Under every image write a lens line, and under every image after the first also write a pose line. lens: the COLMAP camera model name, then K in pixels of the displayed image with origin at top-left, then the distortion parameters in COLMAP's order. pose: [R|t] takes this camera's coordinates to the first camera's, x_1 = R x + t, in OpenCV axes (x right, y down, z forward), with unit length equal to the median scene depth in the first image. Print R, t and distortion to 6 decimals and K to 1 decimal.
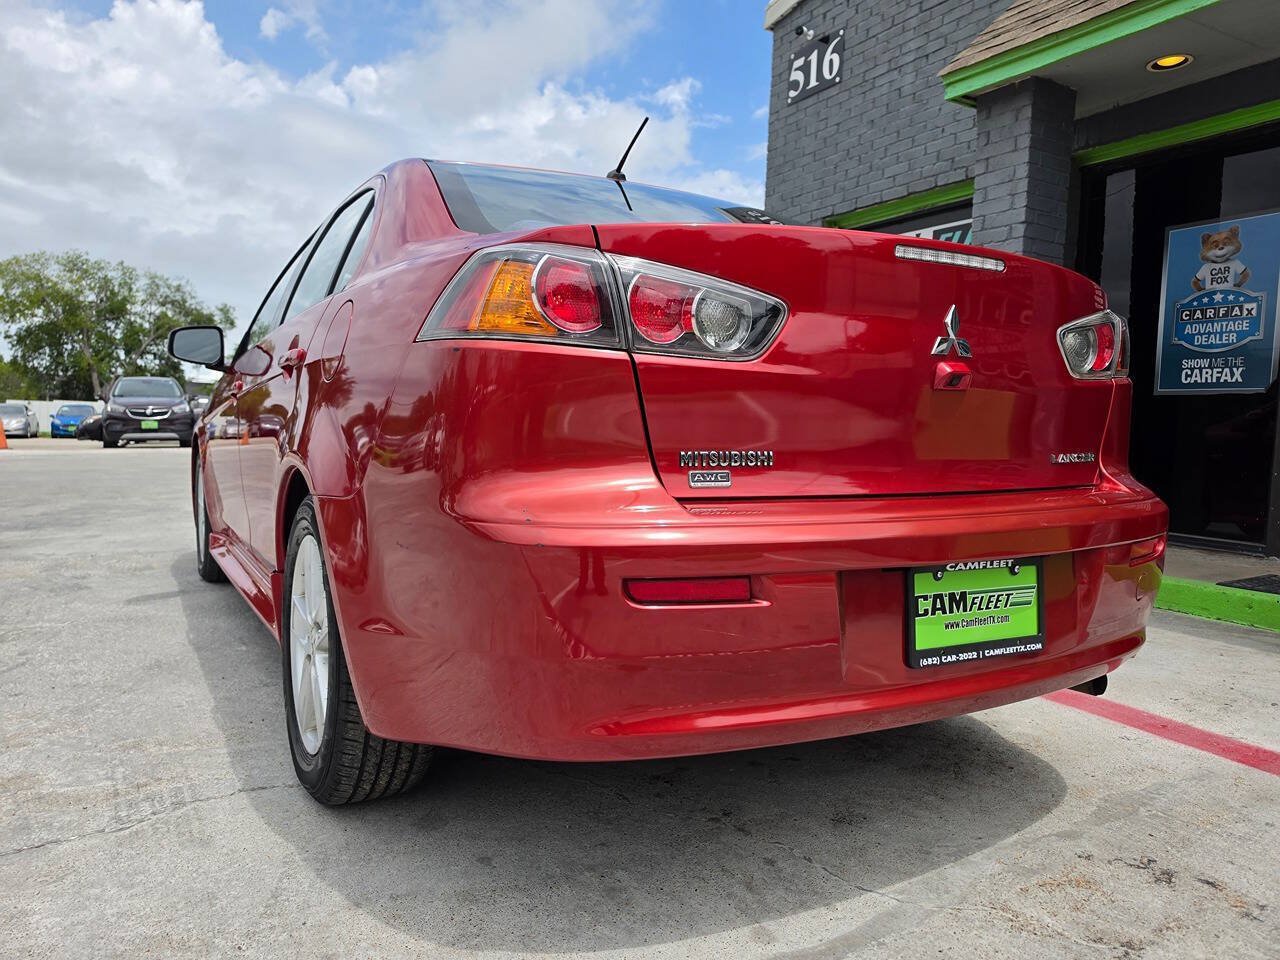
lens RADIAL K [[900.3, 0, 632.1], [0, 900.3, 464.6], [0, 0, 1]] dist [-0.007544, 0.005310]
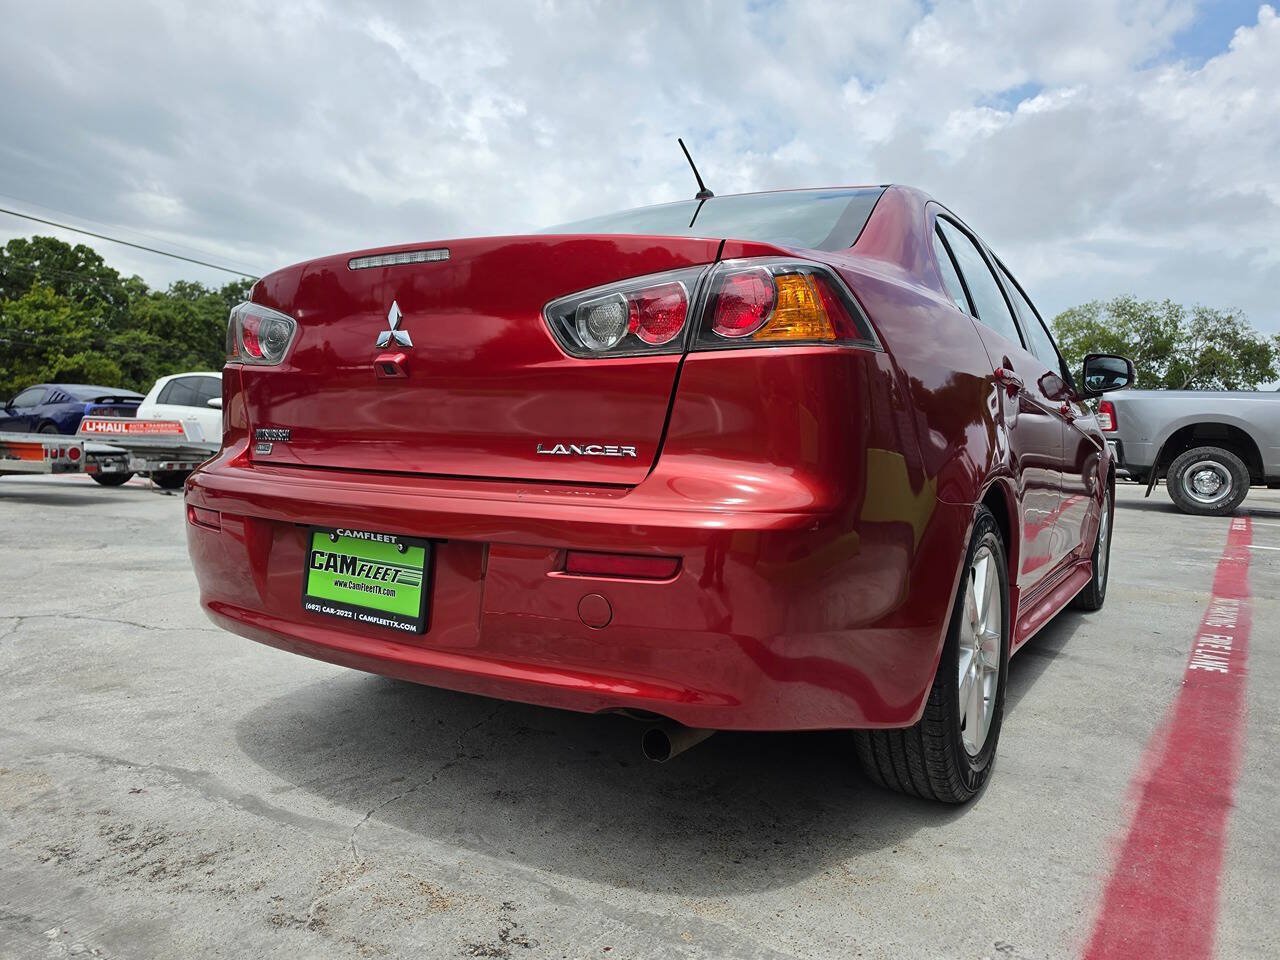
lens RADIAL K [[903.5, 0, 637.8], [0, 903.5, 468.9], [0, 0, 1]] dist [-0.001302, -0.000071]
pose [[0.469708, 0.025984, -0.882439, 0.462472], [-0.061863, 0.998078, -0.003539, 0.004313], [0.880652, 0.056252, 0.470413, 0.235887]]
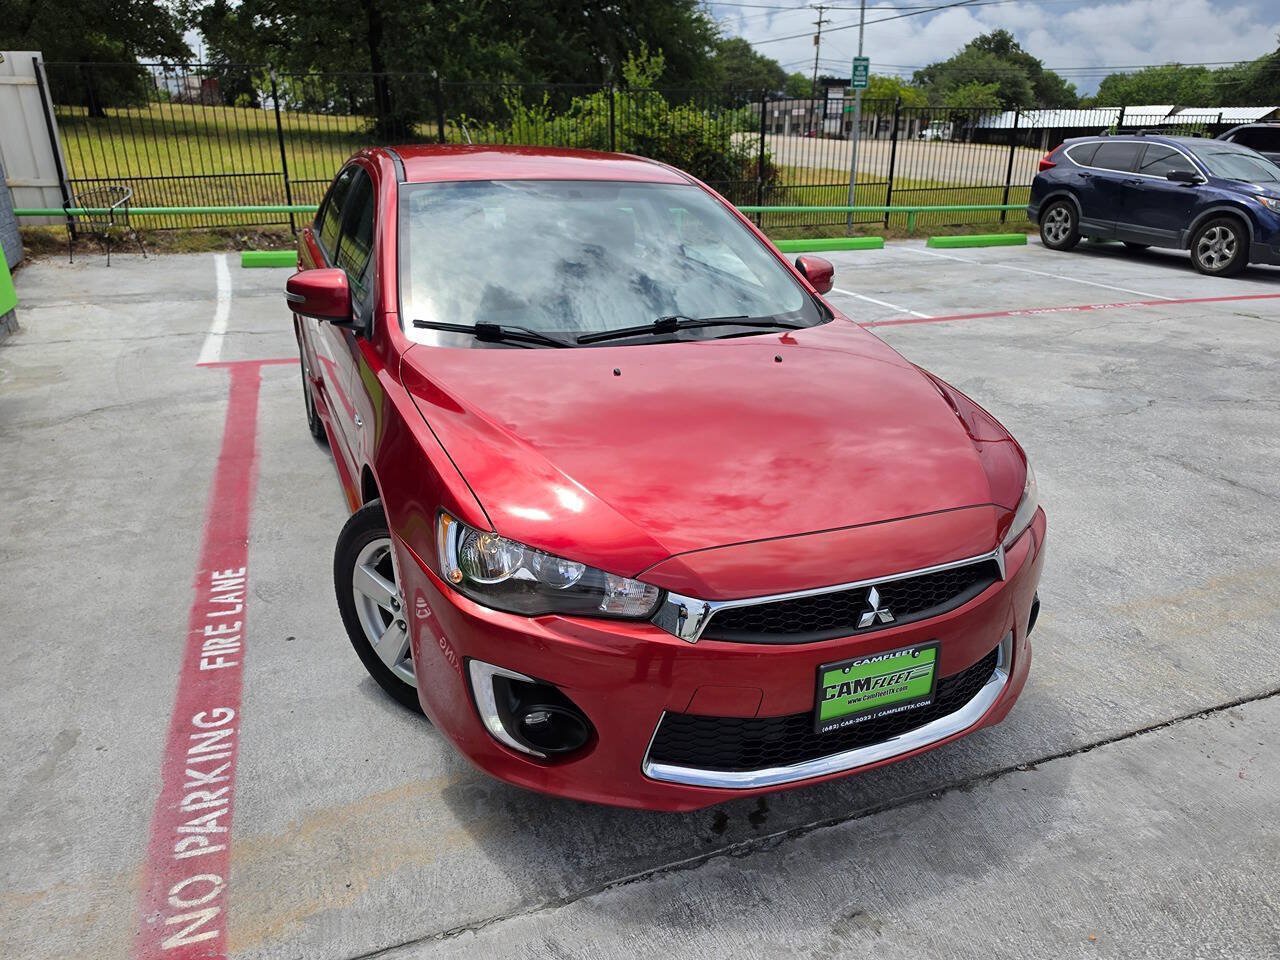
lens RADIAL K [[889.8, 0, 623.4], [0, 889.8, 486.8], [0, 0, 1]] dist [0.045139, -0.061386]
pose [[-0.990939, -0.086467, 0.102777, -0.287991], [-0.037007, 0.911366, 0.409929, -0.235227], [-0.129112, 0.402412, -0.906308, 1.483941]]
